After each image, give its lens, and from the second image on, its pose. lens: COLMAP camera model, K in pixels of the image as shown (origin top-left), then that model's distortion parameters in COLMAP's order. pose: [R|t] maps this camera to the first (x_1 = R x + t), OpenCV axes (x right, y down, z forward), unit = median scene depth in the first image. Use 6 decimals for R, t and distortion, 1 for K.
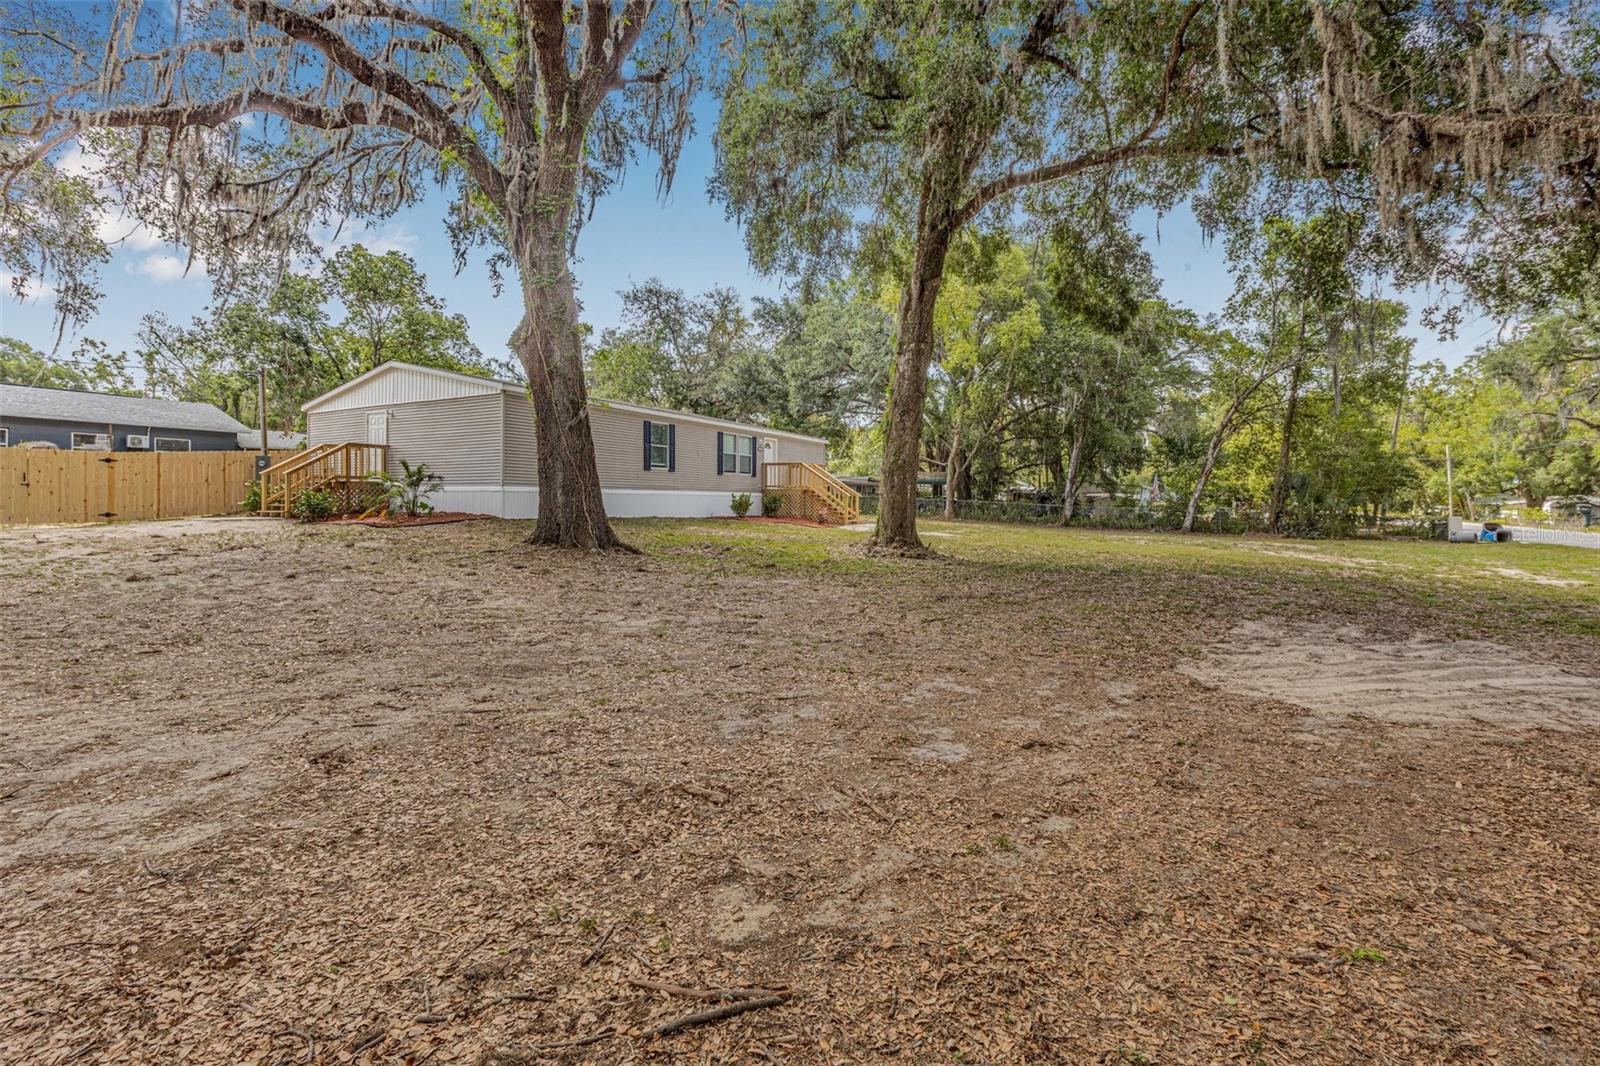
lens RADIAL K [[708.9, 0, 800.3], [0, 708.9, 526.2], [0, 0, 1]] dist [0.000003, -0.000281]
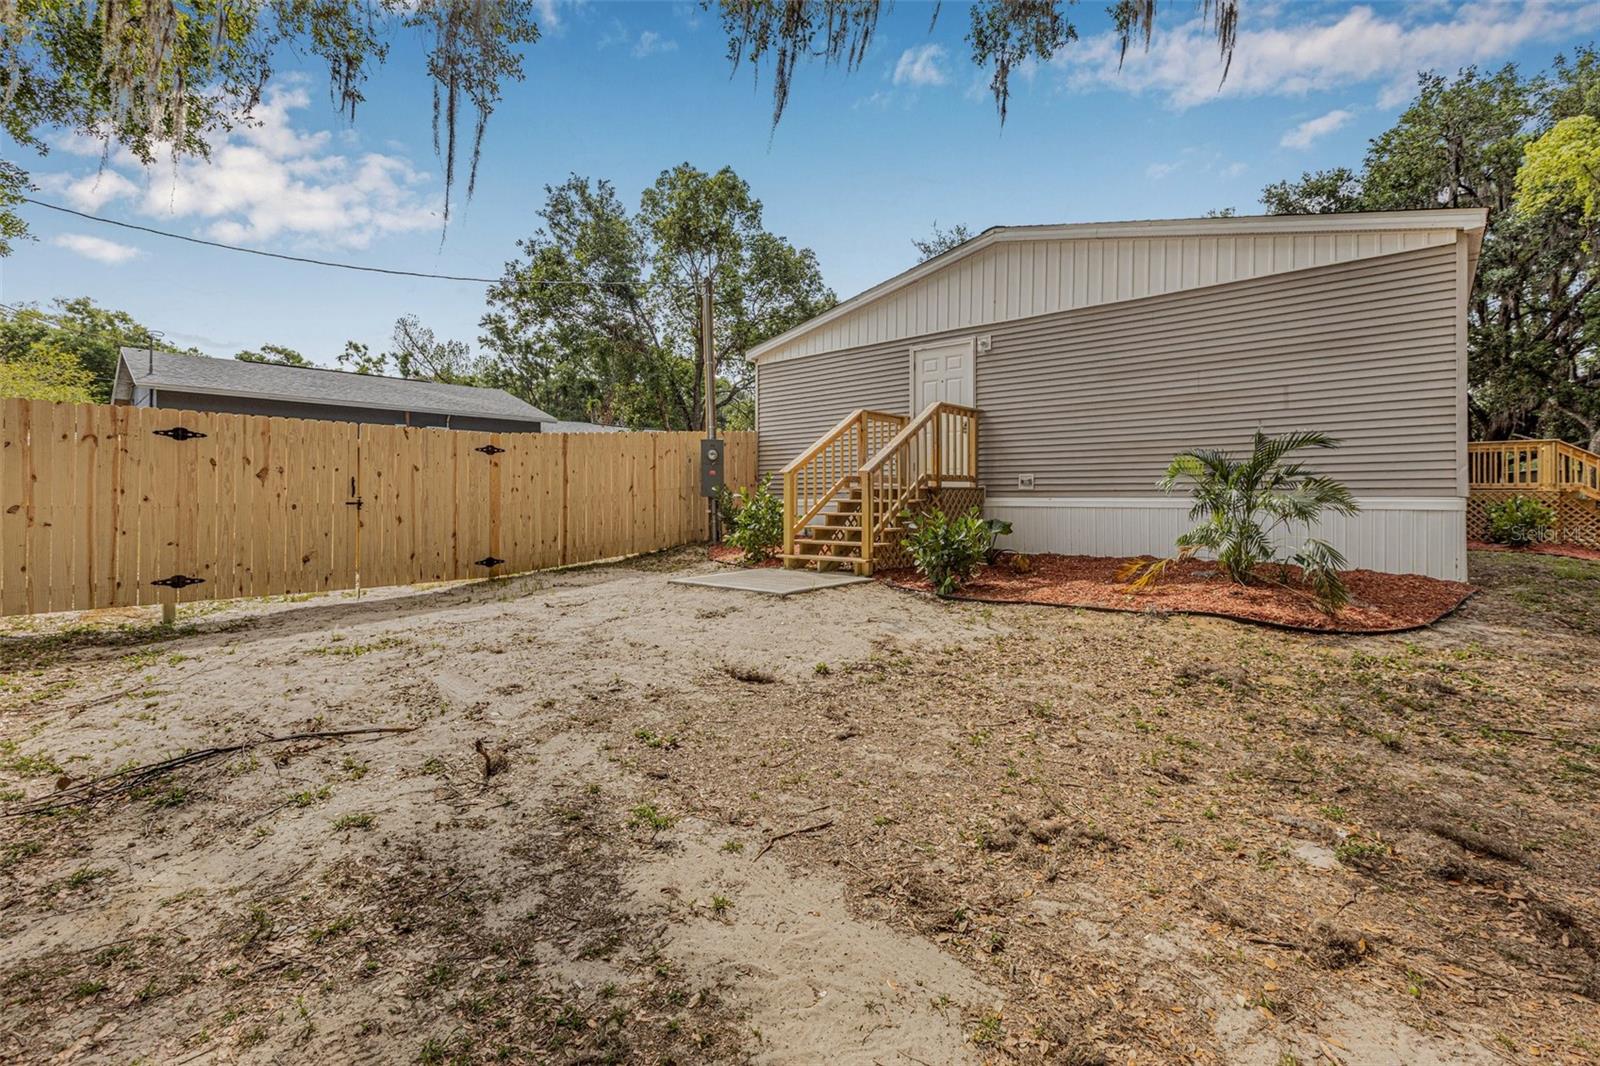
lens RADIAL K [[708.9, 0, 799.9], [0, 708.9, 530.3], [0, 0, 1]] dist [0.000003, -0.000281]
pose [[0.977895, 0.001910, -0.209087, -0.335203], [0.000381, 0.999940, 0.010917, -0.021586], [0.209096, -0.010756, 0.977836, 0.286037]]
